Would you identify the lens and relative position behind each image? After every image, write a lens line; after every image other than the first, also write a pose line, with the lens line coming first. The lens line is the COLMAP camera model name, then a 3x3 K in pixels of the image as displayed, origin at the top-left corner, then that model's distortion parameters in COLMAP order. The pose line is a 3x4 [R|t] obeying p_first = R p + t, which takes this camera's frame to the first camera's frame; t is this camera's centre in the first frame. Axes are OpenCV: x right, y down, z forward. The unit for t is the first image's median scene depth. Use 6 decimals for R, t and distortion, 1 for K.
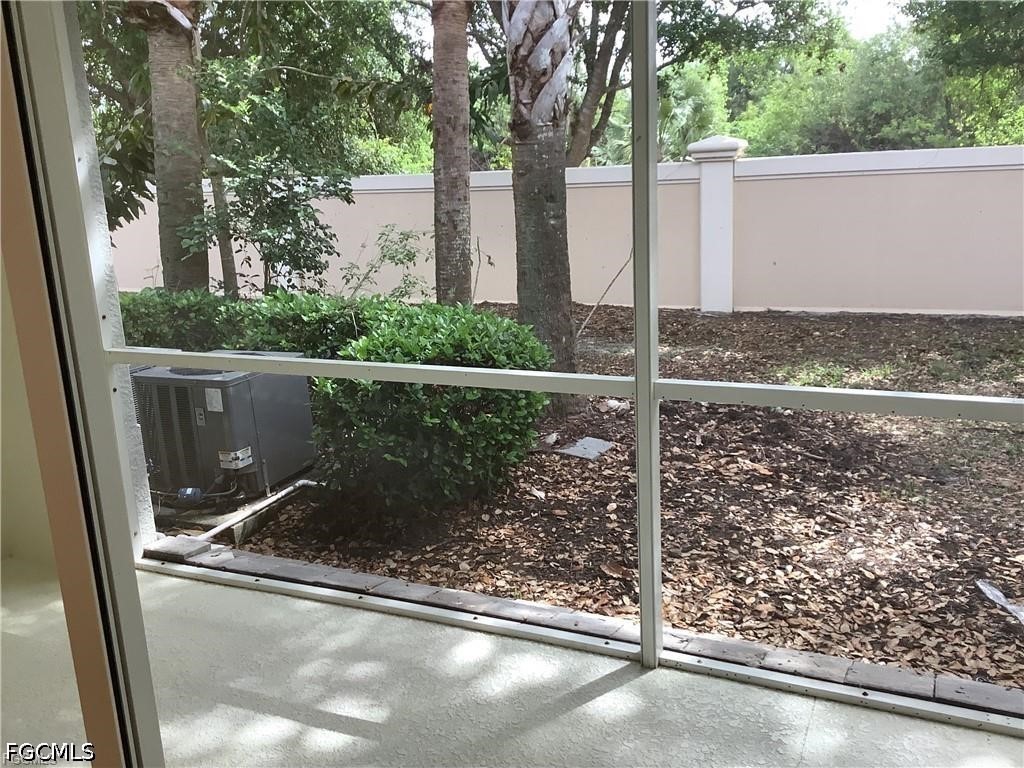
lens RADIAL K [[917.1, 0, 517.6], [0, 917.1, 385.5], [0, 0, 1]] dist [0.148160, -0.286296]
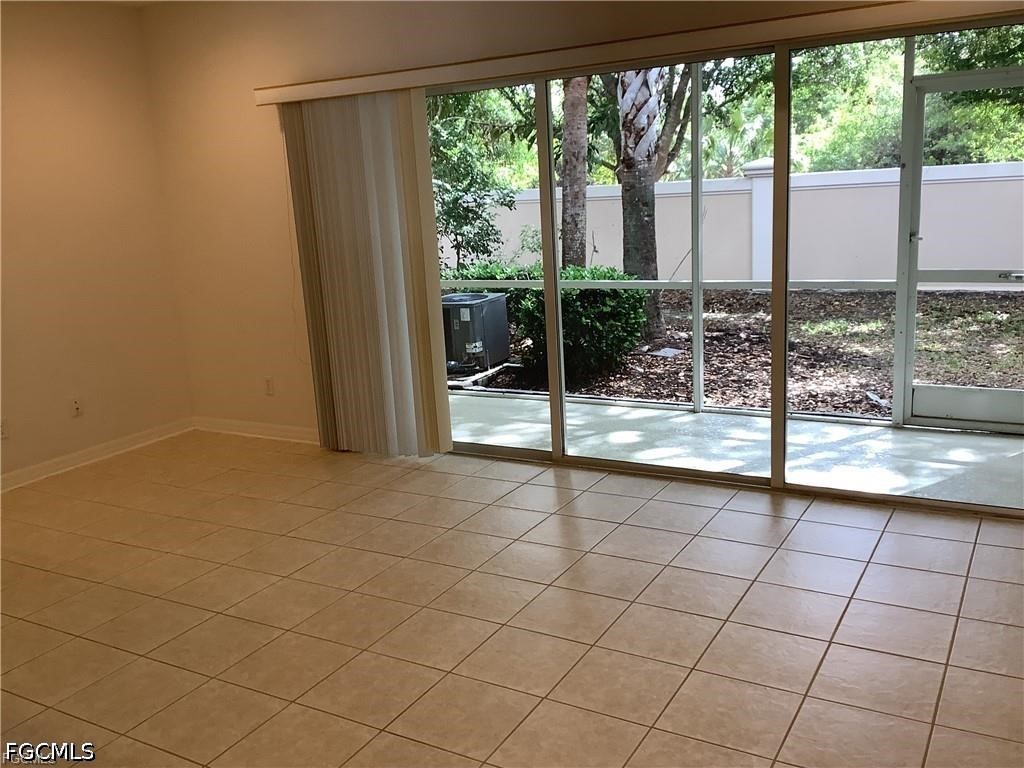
lens RADIAL K [[917.1, 0, 517.6], [0, 917.1, 385.5], [0, 0, 1]] dist [0.148160, -0.286296]
pose [[0.997059, 0.007491, -0.076266, -0.079902], [-0.008362, 0.999903, -0.011113, 0.176011], [0.076175, 0.011718, 0.997026, -0.821473]]
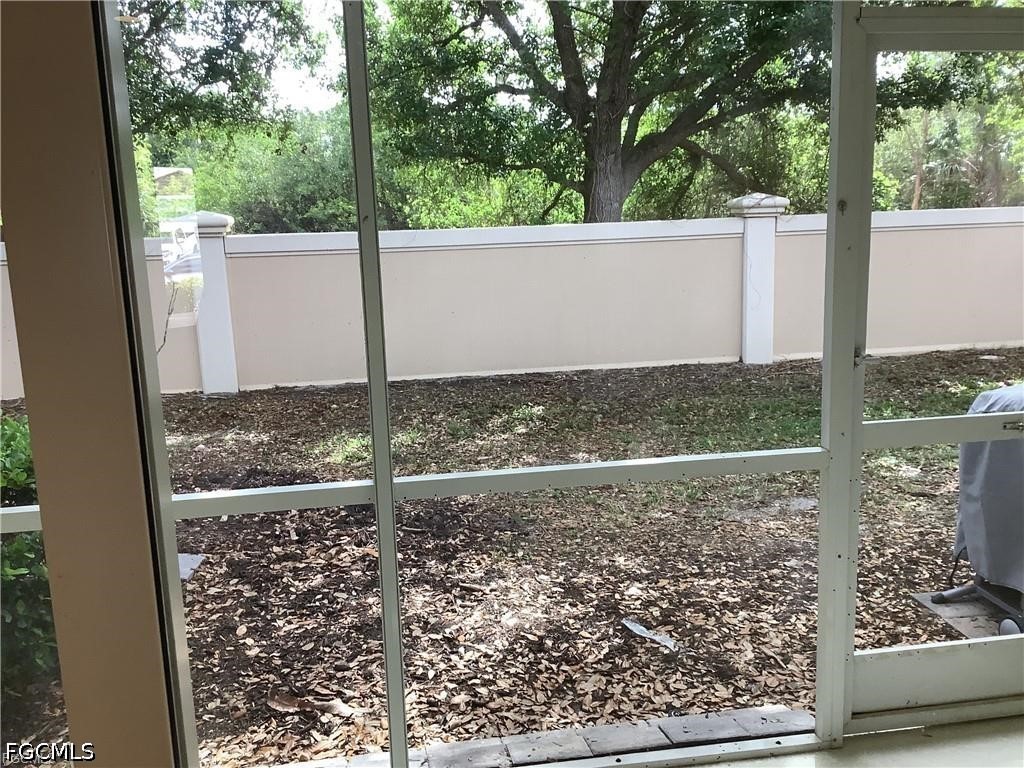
lens RADIAL K [[917.1, 0, 517.6], [0, 917.1, 385.5], [0, 0, 1]] dist [0.148160, -0.286296]
pose [[0.826974, -0.082650, 0.556132, -0.150440], [0.125688, 0.991280, -0.039579, -0.028644], [-0.548011, 0.102630, 0.830151, 0.107724]]
